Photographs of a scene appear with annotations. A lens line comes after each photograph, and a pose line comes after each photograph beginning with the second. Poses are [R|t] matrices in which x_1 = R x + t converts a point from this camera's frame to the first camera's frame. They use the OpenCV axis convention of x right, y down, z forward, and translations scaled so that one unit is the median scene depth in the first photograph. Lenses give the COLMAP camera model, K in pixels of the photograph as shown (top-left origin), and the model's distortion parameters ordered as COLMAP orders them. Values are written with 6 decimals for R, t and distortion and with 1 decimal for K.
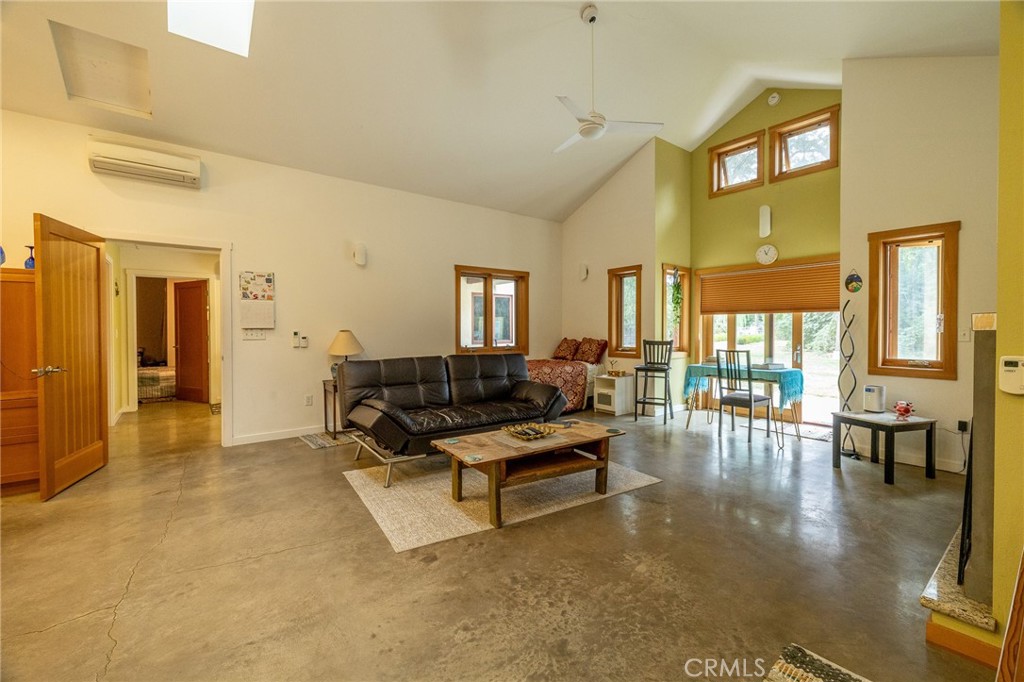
lens RADIAL K [[428.0, 0, 509.9], [0, 428.0, 332.4], [0, 0, 1]] dist [-0.002241, 0.000251]
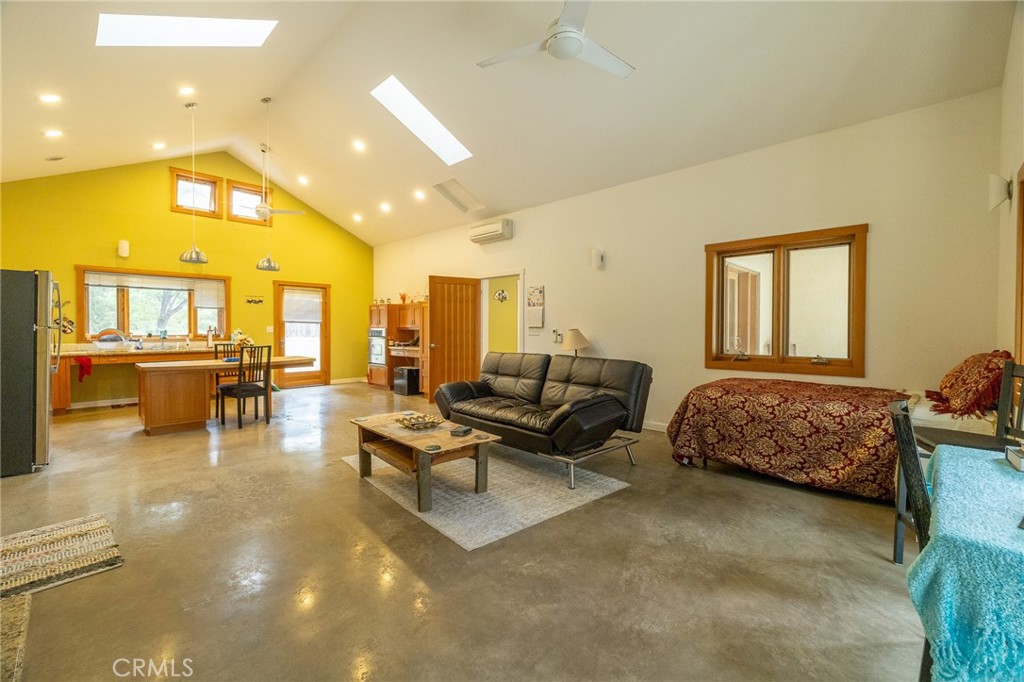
lens RADIAL K [[428.0, 0, 509.9], [0, 428.0, 332.4], [0, 0, 1]] dist [-0.002241, 0.000251]
pose [[0.146805, 0.012559, -0.989086, 0.625027], [-0.011260, 0.999876, 0.011025, -0.005601], [0.989101, 0.009519, 0.146928, 0.580752]]
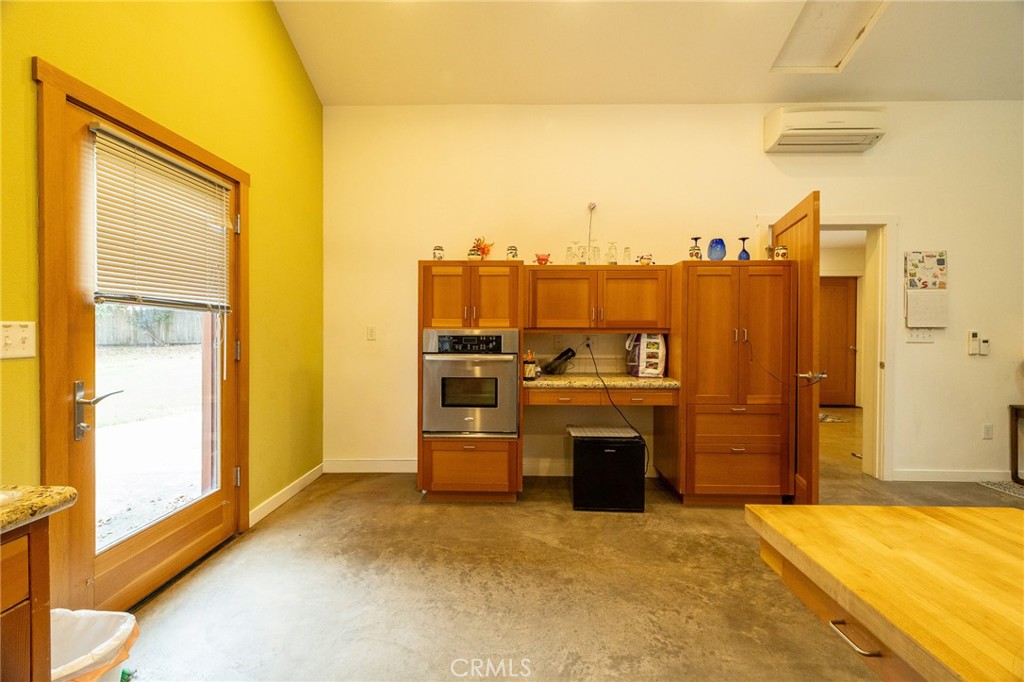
lens RADIAL K [[428.0, 0, 509.9], [0, 428.0, 332.4], [0, 0, 1]] dist [-0.002241, 0.000251]
pose [[0.770627, 0.011709, -0.637179, -0.546603], [-0.011054, 0.999926, 0.005006, 0.002775], [0.637191, 0.003186, 0.770700, -0.023618]]
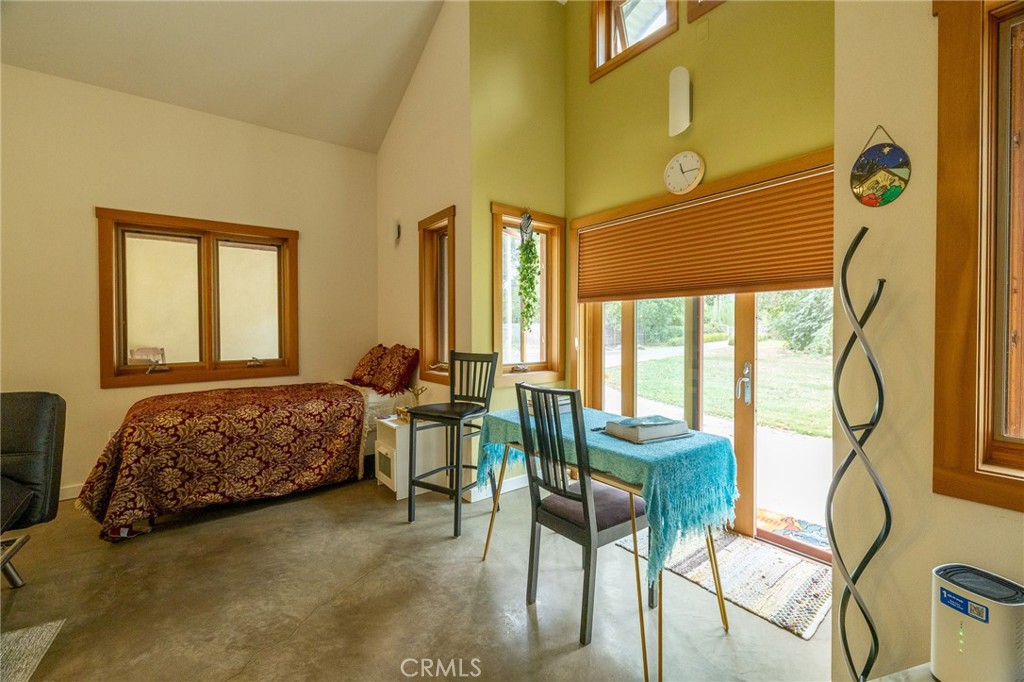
lens RADIAL K [[425.2, 0, 509.8], [0, 425.2, 334.2], [0, 0, 1]] dist [0.002511, 0.000329]
pose [[0.999975, -0.002848, -0.006502, 0.407079], [0.002879, 0.999985, 0.004733, -0.004530], [0.006488, -0.004751, 0.999968, 0.519987]]
